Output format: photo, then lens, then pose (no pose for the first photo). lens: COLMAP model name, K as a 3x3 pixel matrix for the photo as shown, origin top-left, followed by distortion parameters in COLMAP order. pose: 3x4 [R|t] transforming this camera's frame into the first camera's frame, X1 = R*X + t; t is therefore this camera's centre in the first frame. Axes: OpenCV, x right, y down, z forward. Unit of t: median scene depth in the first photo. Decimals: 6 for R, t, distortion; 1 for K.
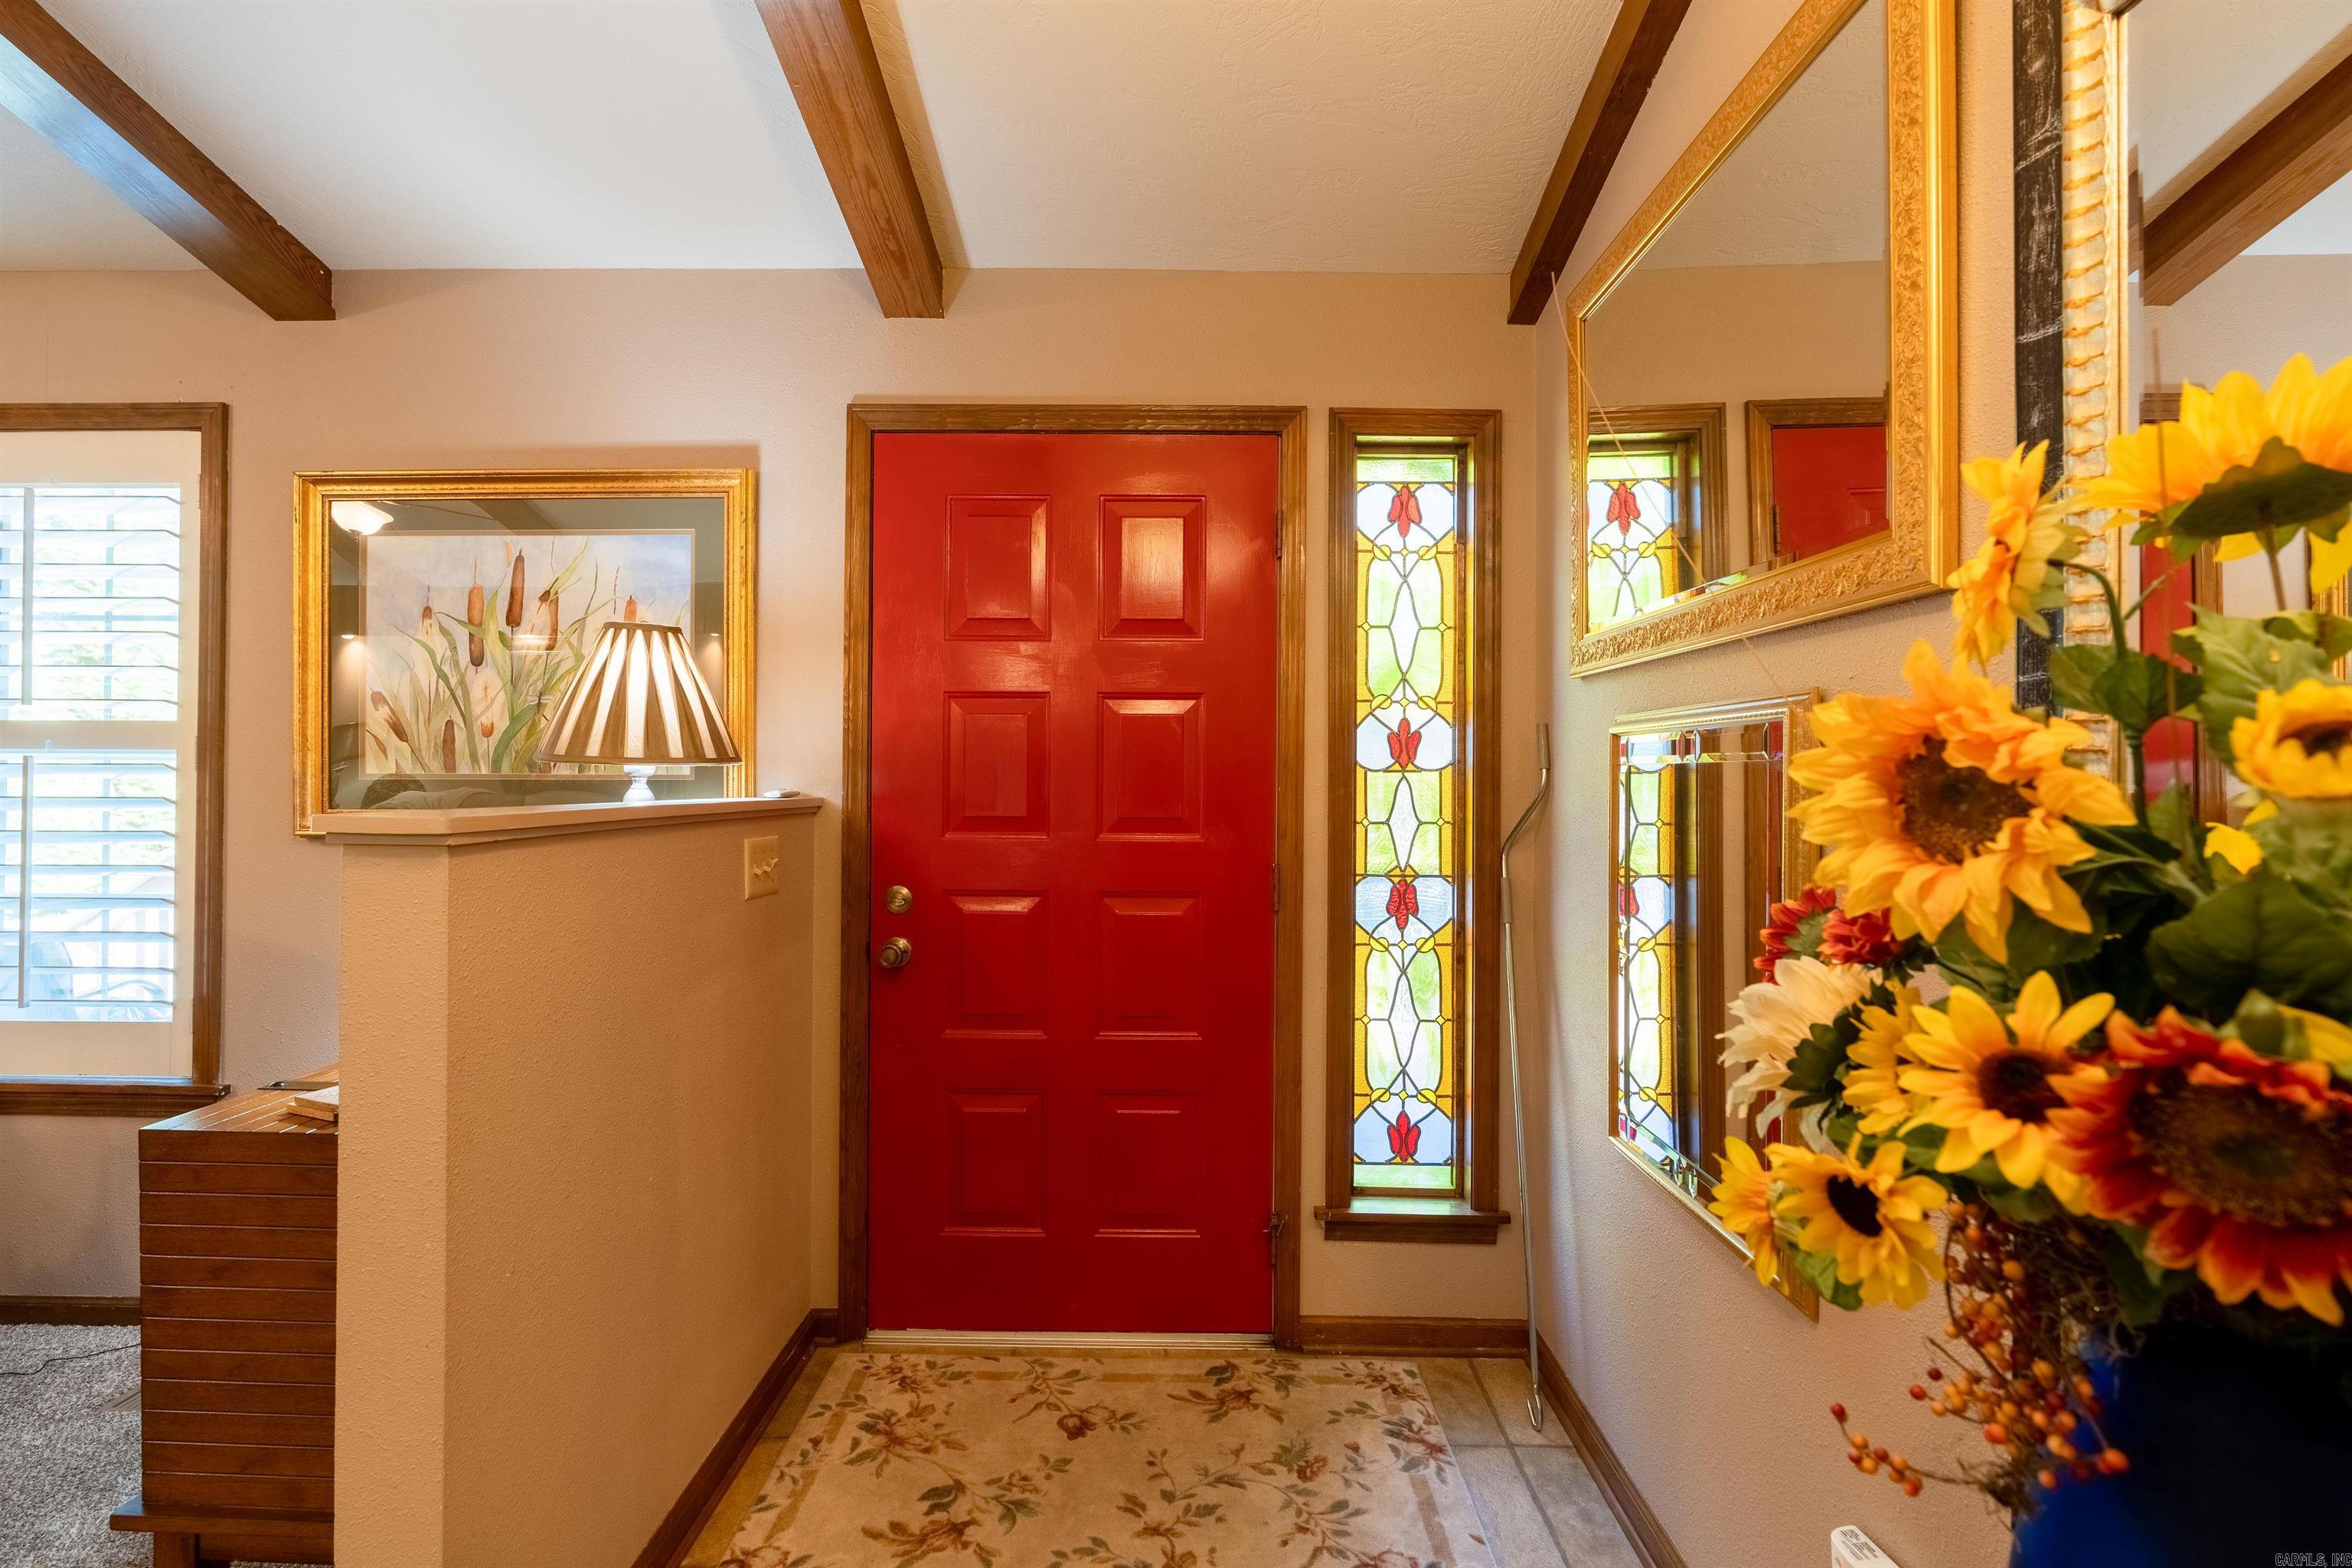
lens RADIAL K [[1065.6, 0, 1136.1], [0, 1065.6, 776.8], [0, 0, 1]] dist [-0.005362, 0.001642]
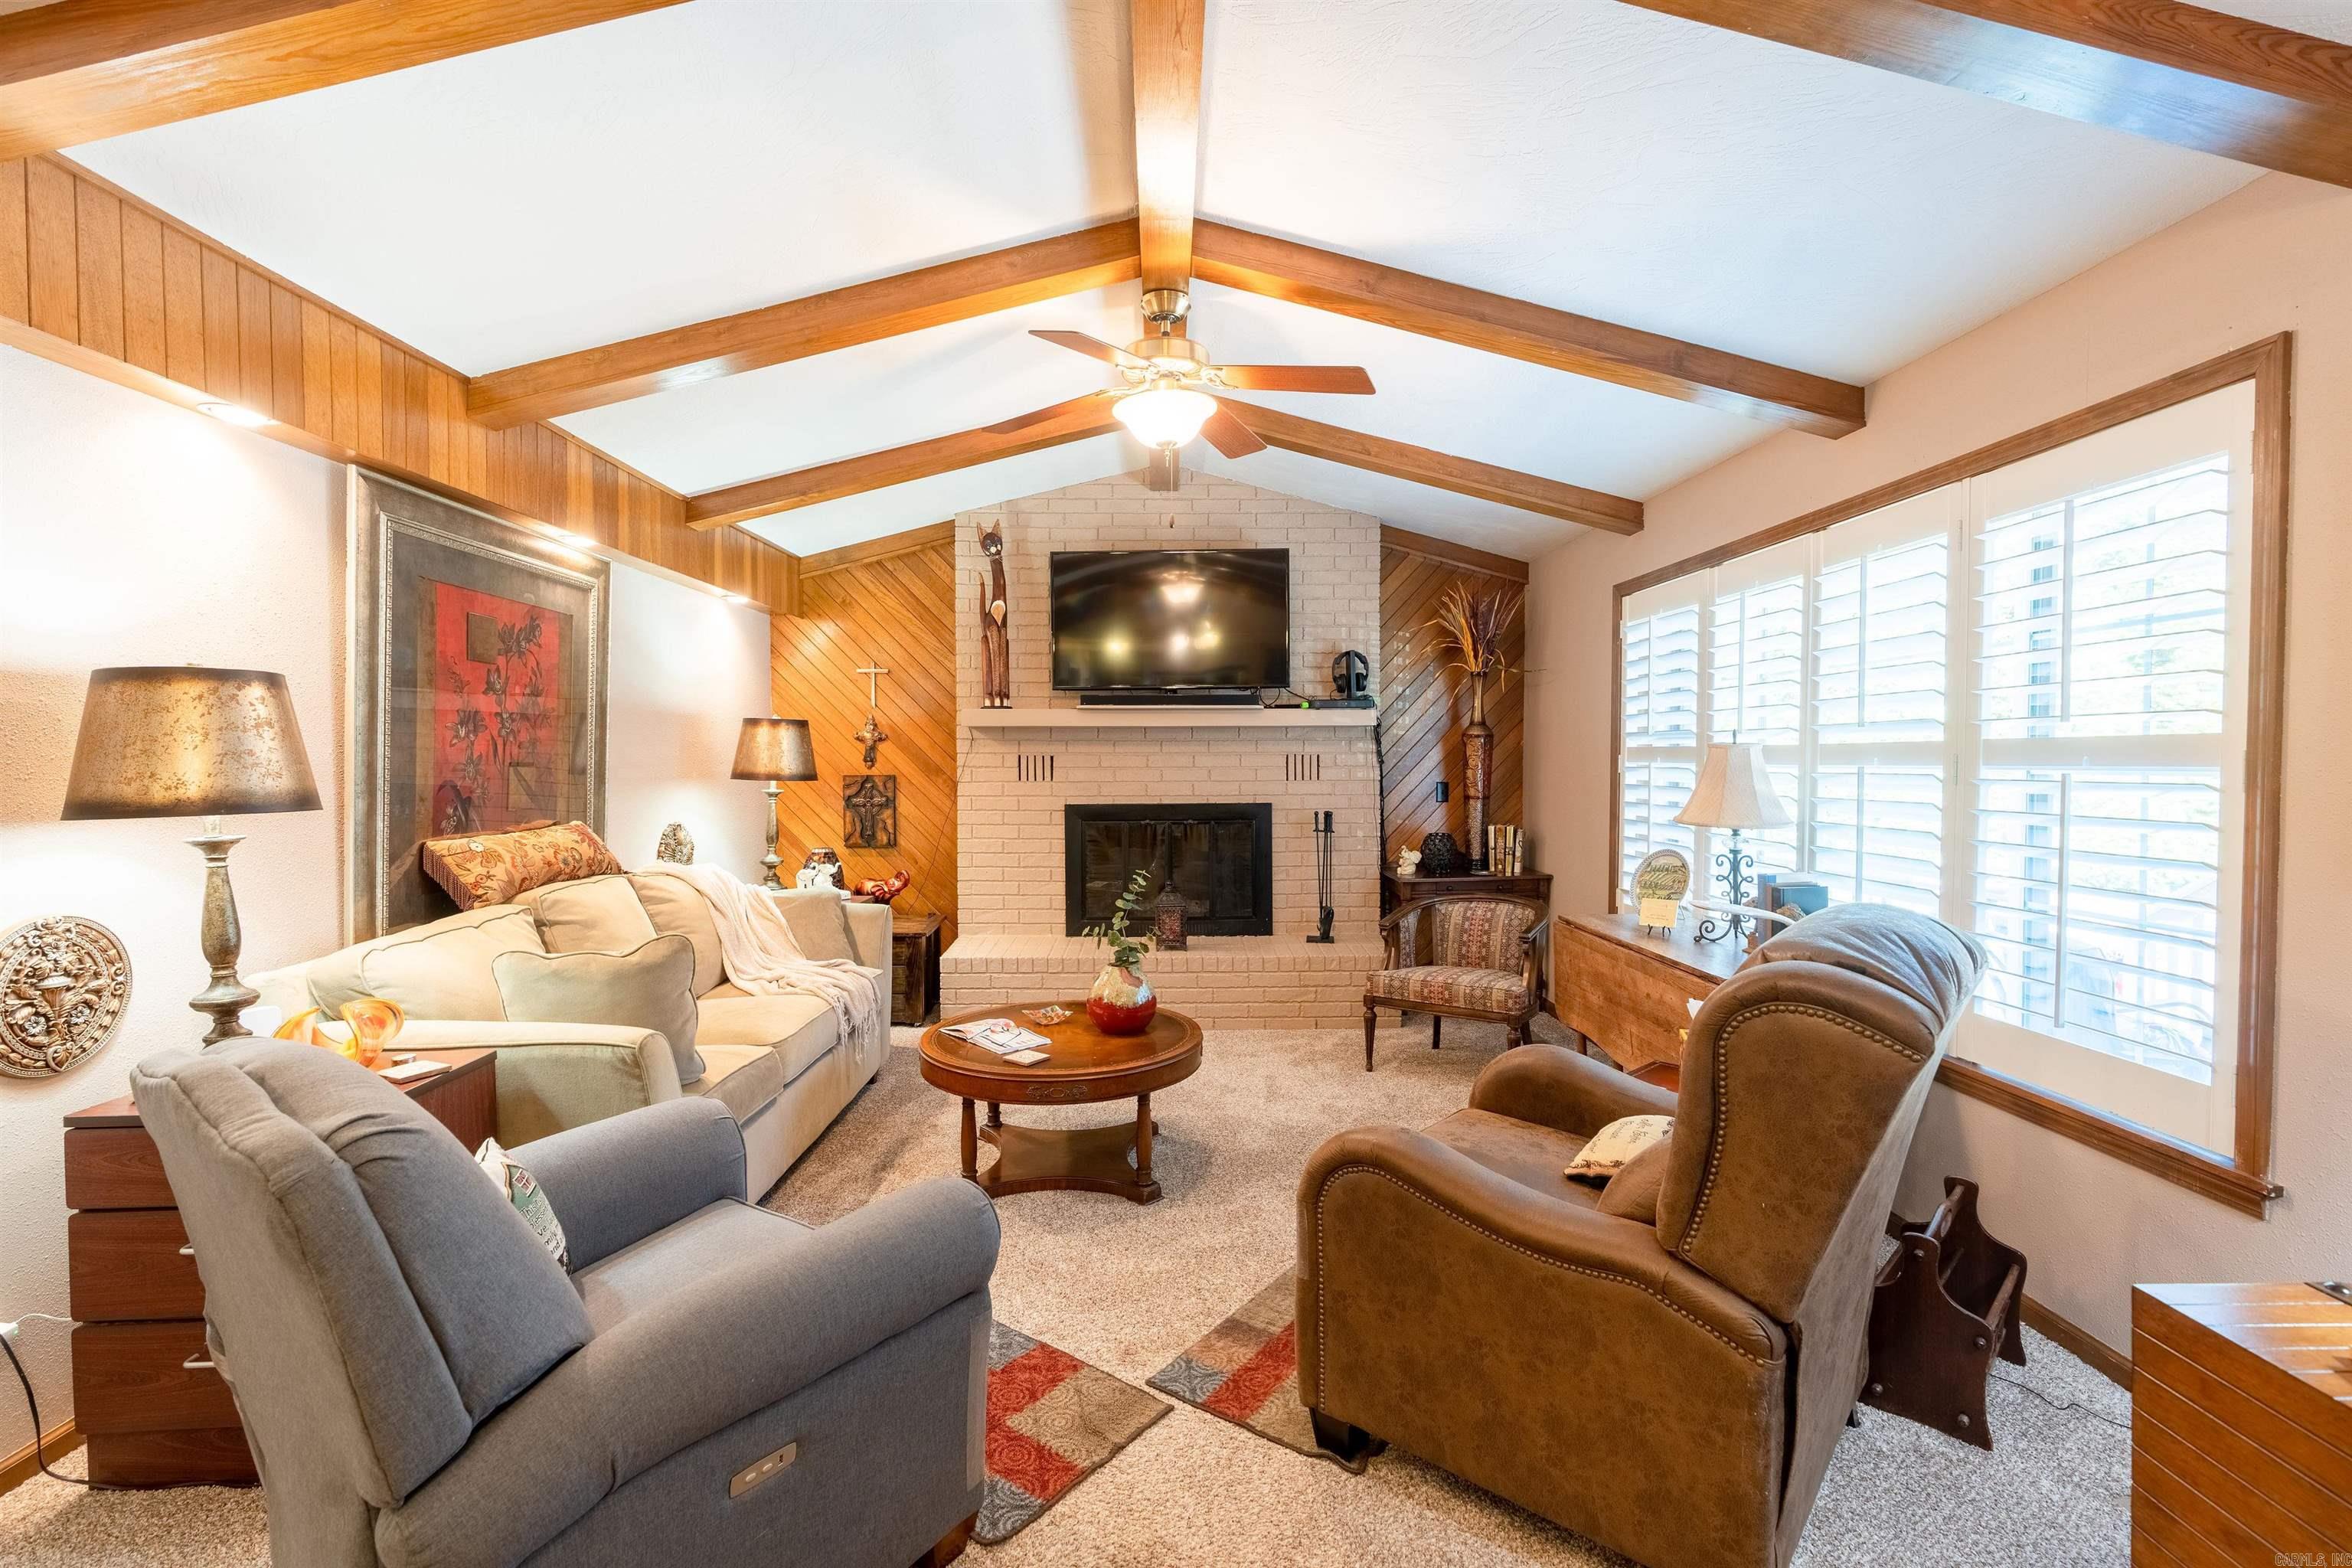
lens RADIAL K [[1065.6, 0, 1184.7], [0, 1065.6, 782.2], [0, 0, 1]] dist [-0.005362, 0.001642]
pose [[0.050242, 0.012509, -0.998659, -0.101201], [-0.000346, 0.999922, 0.012508, -0.023732], [0.998737, -0.000283, 0.050242, 0.134848]]
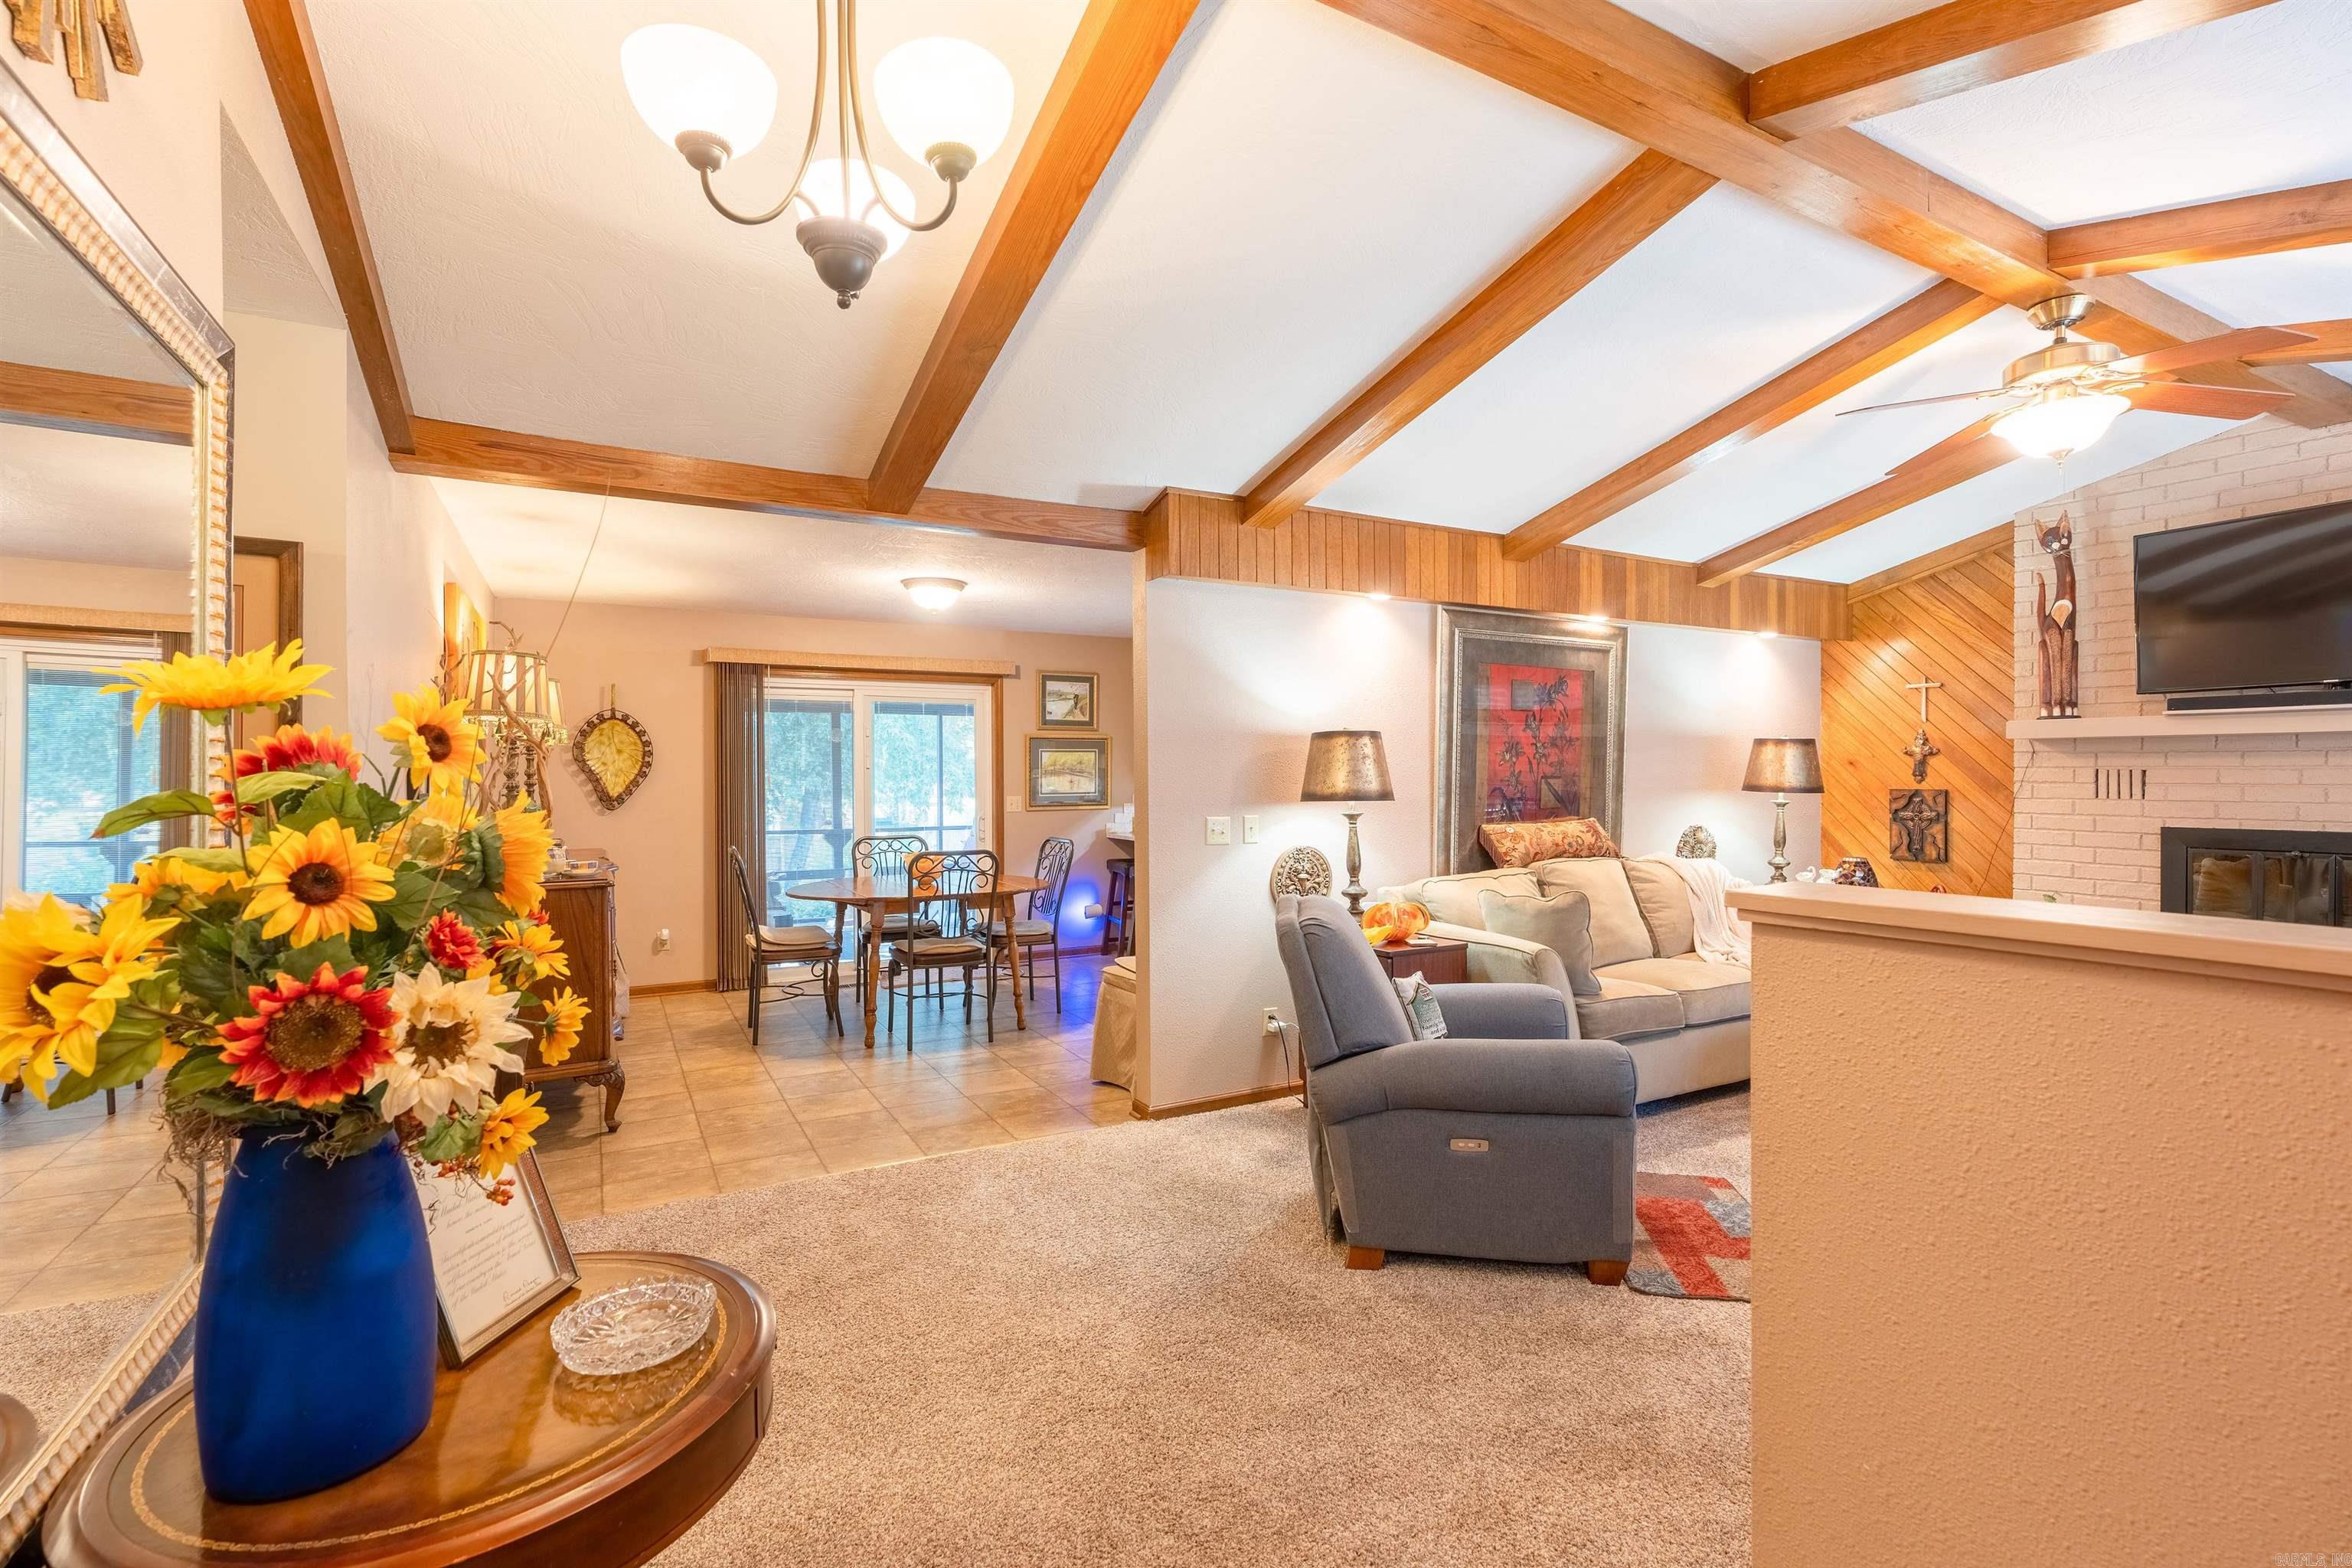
lens RADIAL K [[1065.6, 0, 1171.1], [0, 1065.6, 790.8], [0, 0, 1]] dist [-0.005362, 0.001642]
pose [[-0.855857, 0.000221, -0.517212, 0.173709], [-0.008087, 0.999872, 0.013810, -0.025978], [0.517149, 0.016002, -0.855746, 0.760080]]
